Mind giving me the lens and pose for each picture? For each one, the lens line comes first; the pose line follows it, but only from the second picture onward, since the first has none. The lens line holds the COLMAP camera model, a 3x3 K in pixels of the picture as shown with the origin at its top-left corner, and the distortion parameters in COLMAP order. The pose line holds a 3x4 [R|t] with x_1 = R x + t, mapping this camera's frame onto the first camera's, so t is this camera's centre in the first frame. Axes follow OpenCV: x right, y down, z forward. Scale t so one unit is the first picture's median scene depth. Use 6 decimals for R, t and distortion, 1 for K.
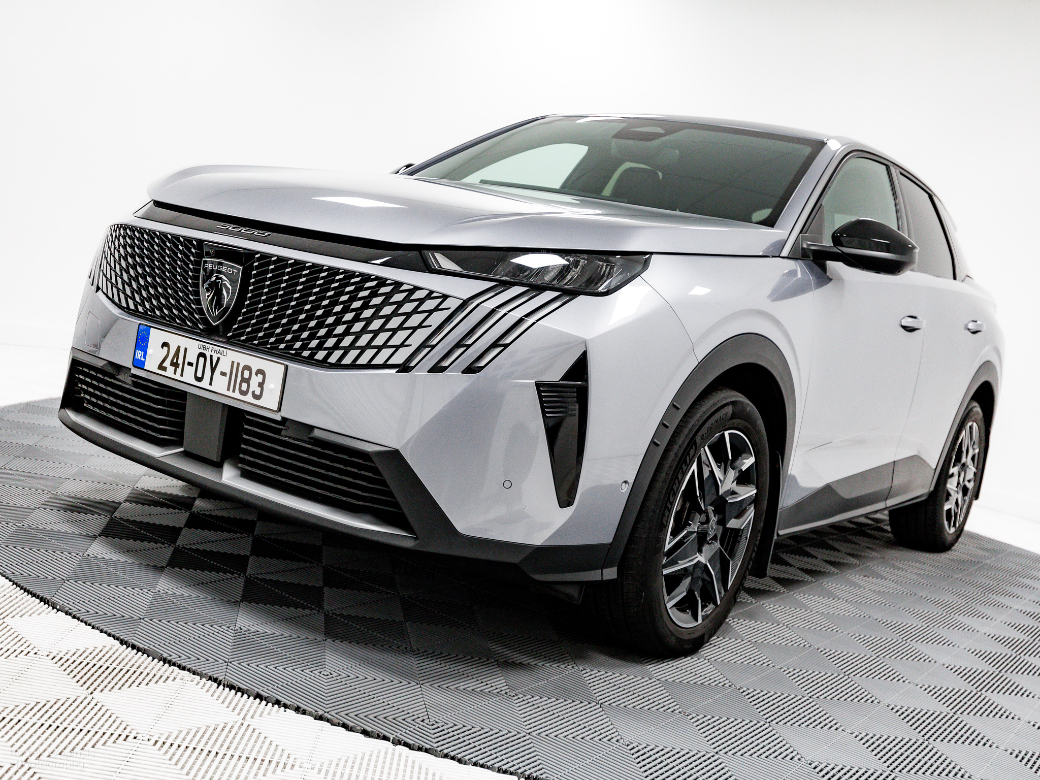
lens RADIAL K [[1134.8, 0, 520.0], [0, 1134.8, 390.0], [0, 0, 1]] dist [0.005359, 0.147894]
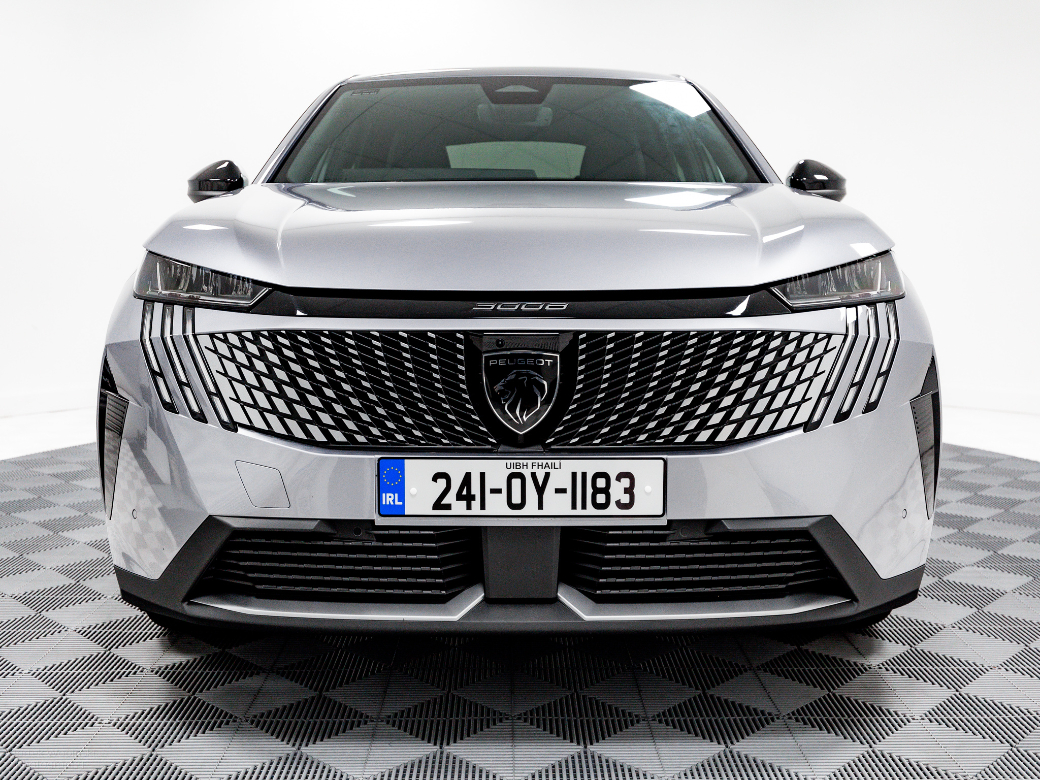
lens RADIAL K [[1134.8, 0, 520.0], [0, 1134.8, 390.0], [0, 0, 1]] dist [0.005359, 0.147894]
pose [[0.806093, -0.249764, 0.536499, -0.703314], [0.207222, 0.968306, 0.139437, -0.201960], [-0.554322, -0.001225, 0.832301, 0.364552]]
